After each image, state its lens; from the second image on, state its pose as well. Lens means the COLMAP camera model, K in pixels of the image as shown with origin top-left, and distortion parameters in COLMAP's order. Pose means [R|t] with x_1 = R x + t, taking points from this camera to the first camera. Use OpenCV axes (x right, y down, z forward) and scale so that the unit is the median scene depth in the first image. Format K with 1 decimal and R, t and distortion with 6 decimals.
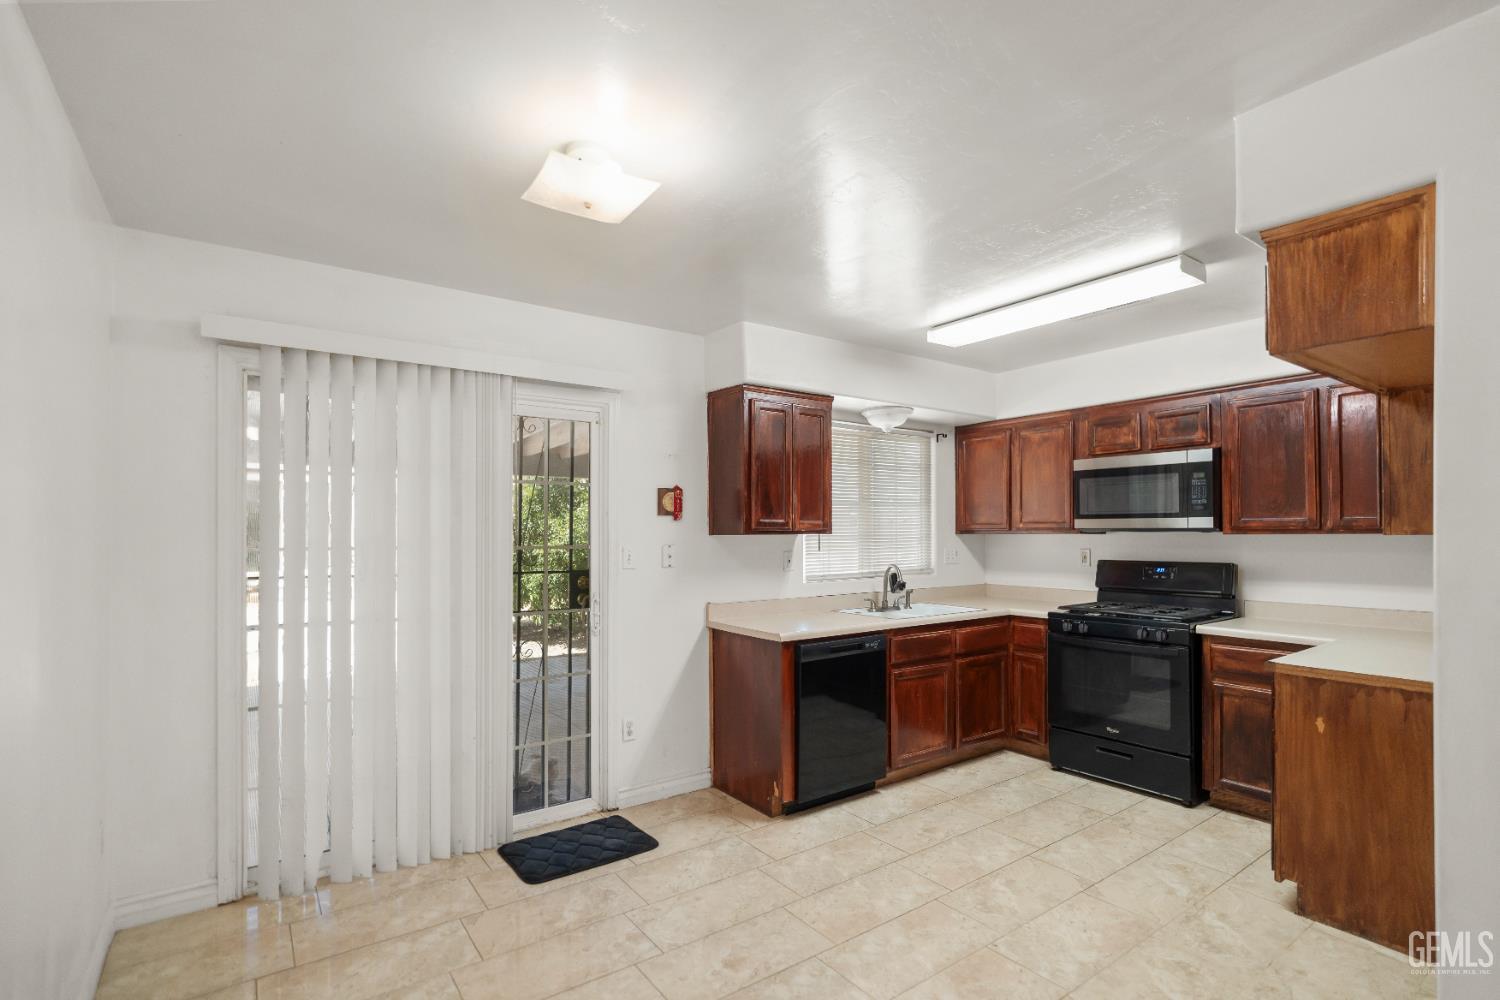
lens RADIAL K [[698.7, 0, 754.9], [0, 698.7, 530.5], [0, 0, 1]] dist [-0.019102, 0.007718]
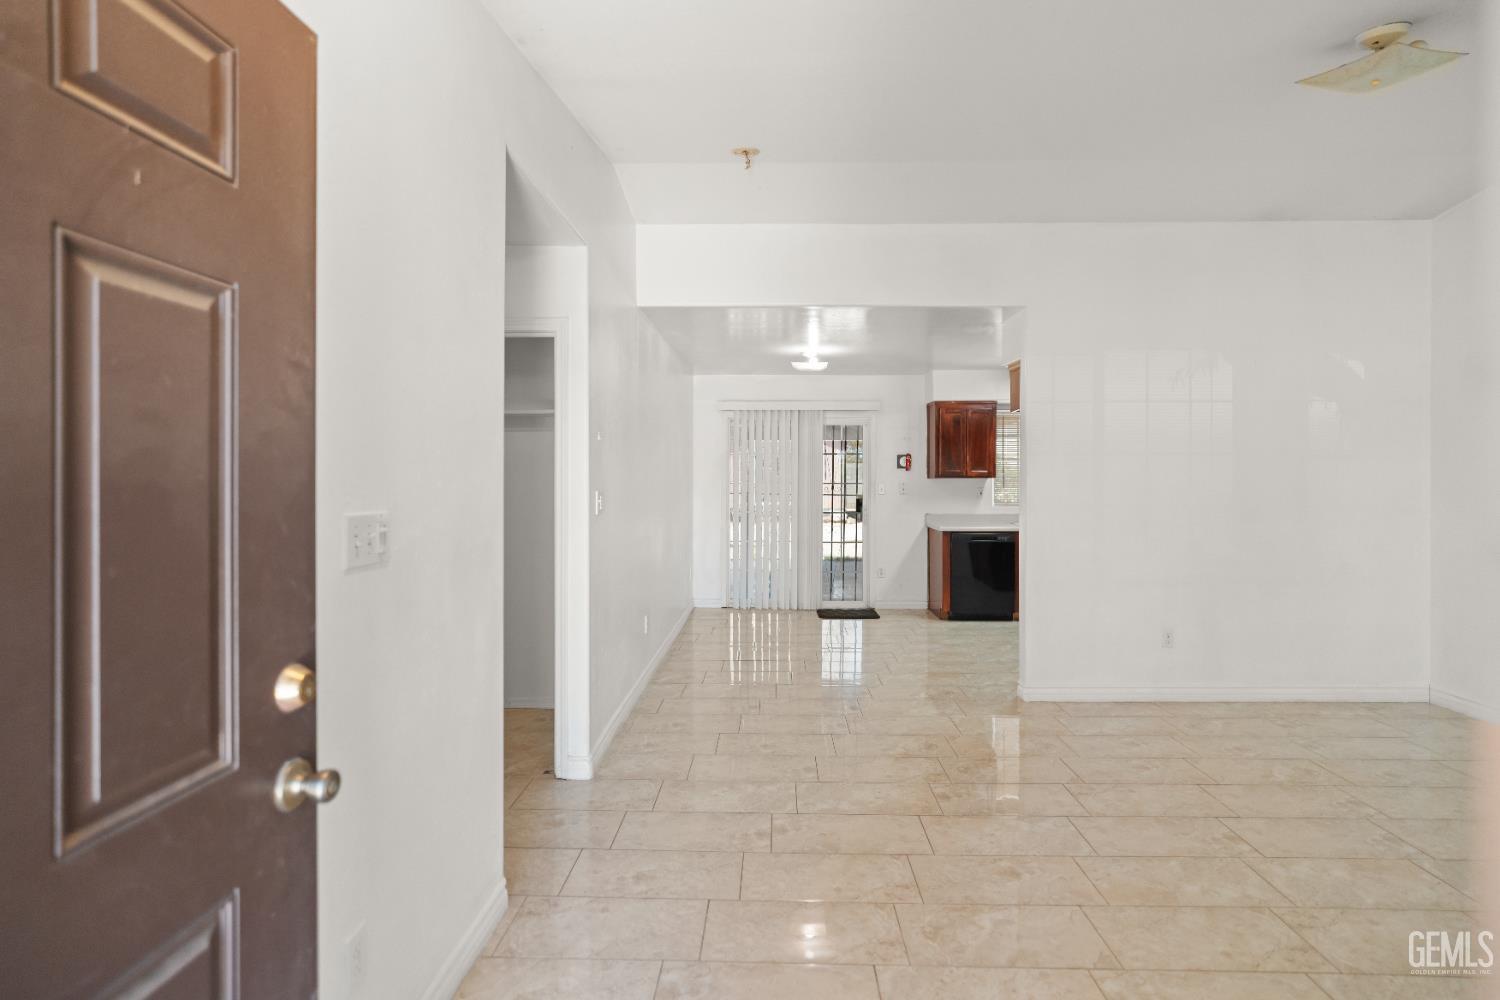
lens RADIAL K [[698.7, 0, 750.8], [0, 698.7, 486.0], [0, 0, 1]] dist [-0.019102, 0.007718]
pose [[0.784493, 0.009502, -0.620065, 0.785335], [0.001094, 0.999860, 0.016705, -0.005518], [0.620137, -0.013783, 0.784373, -0.846469]]
